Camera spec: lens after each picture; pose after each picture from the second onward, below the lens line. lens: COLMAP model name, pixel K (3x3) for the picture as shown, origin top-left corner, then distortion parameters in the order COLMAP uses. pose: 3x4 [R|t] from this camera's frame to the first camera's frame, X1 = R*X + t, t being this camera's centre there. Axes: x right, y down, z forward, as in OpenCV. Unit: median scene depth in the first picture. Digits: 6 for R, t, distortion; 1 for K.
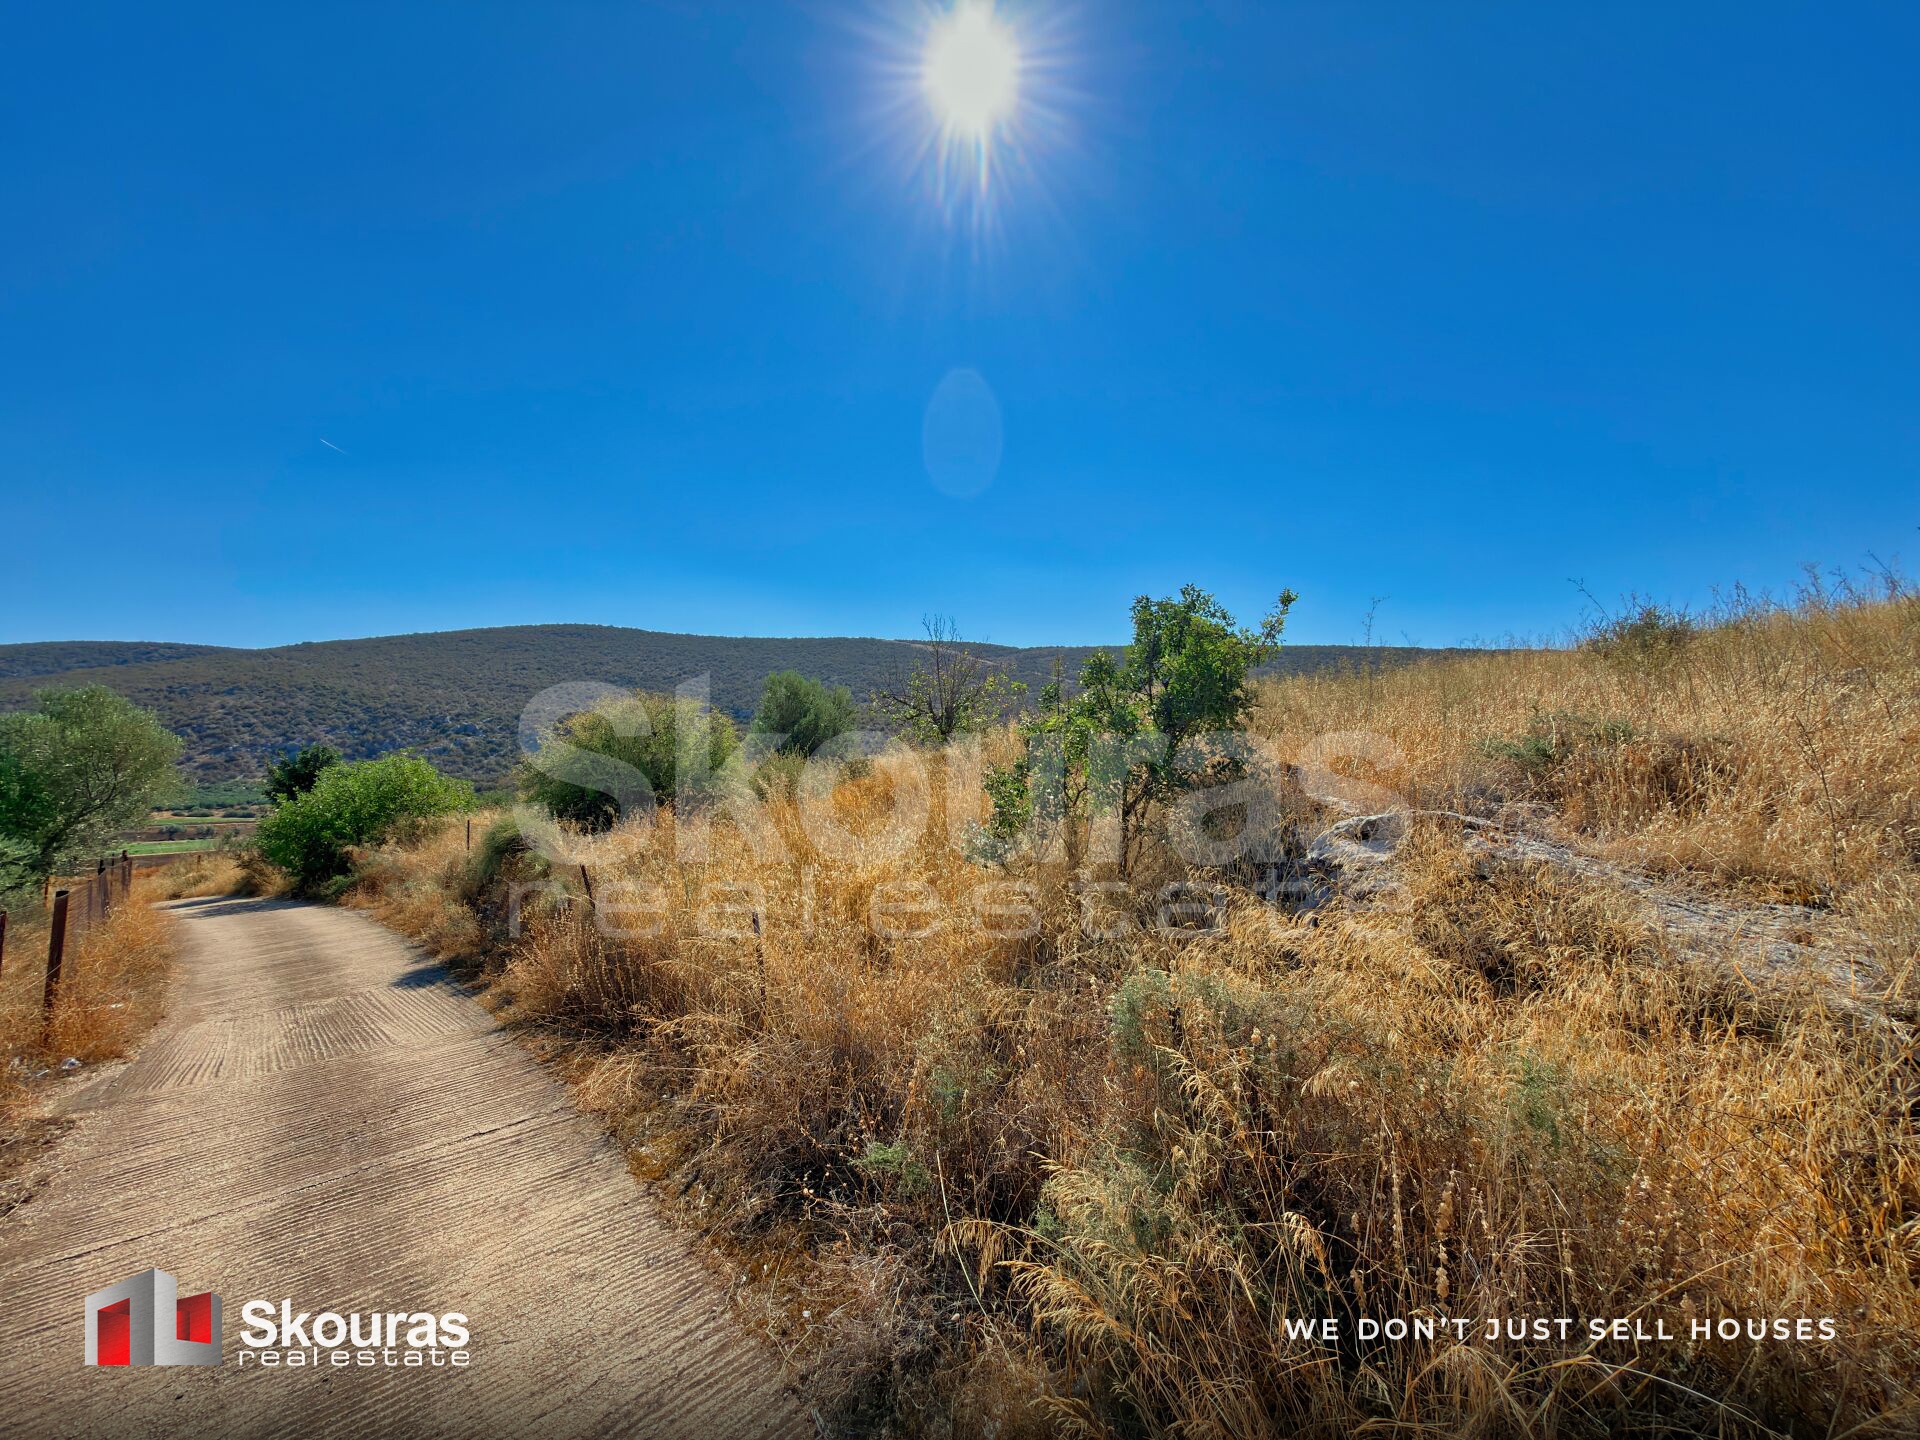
lens RADIAL K [[772.2, 0, 954.5], [0, 772.2, 720.5], [0, 0, 1]] dist [0.002858, 0.000776]
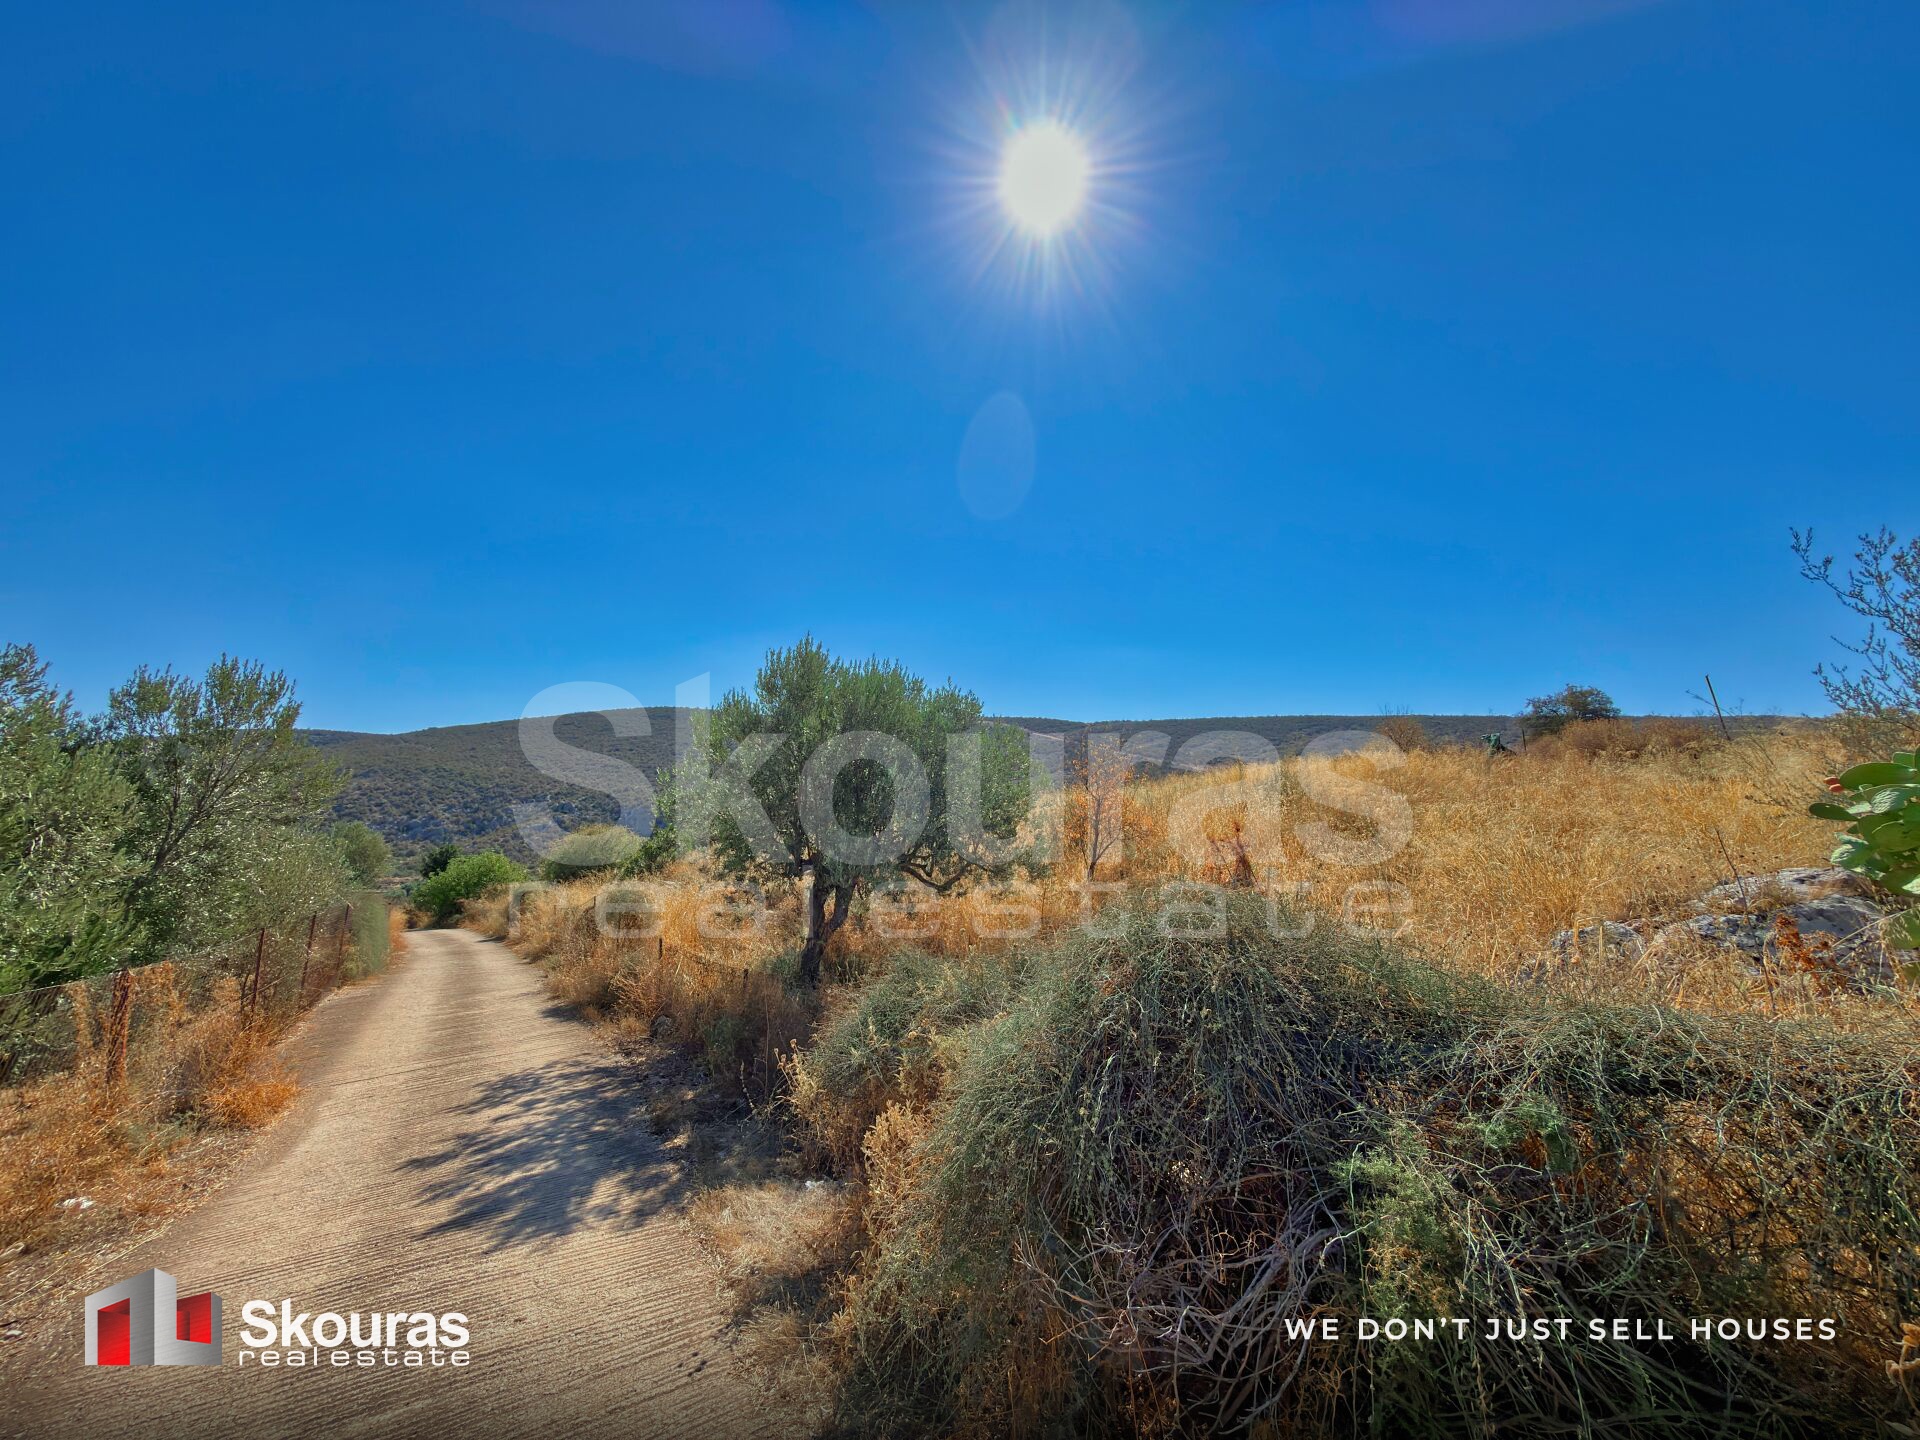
lens RADIAL K [[768.7, 0, 960.0], [0, 768.7, 720.0], [0, 0, 1]] dist [-0.000847, 0.000436]
pose [[0.995665, -0.016653, -0.091507, 0.500070], [0.007858, 0.995385, -0.095644, -0.072091], [0.092677, 0.094510, 0.991201, -0.650929]]
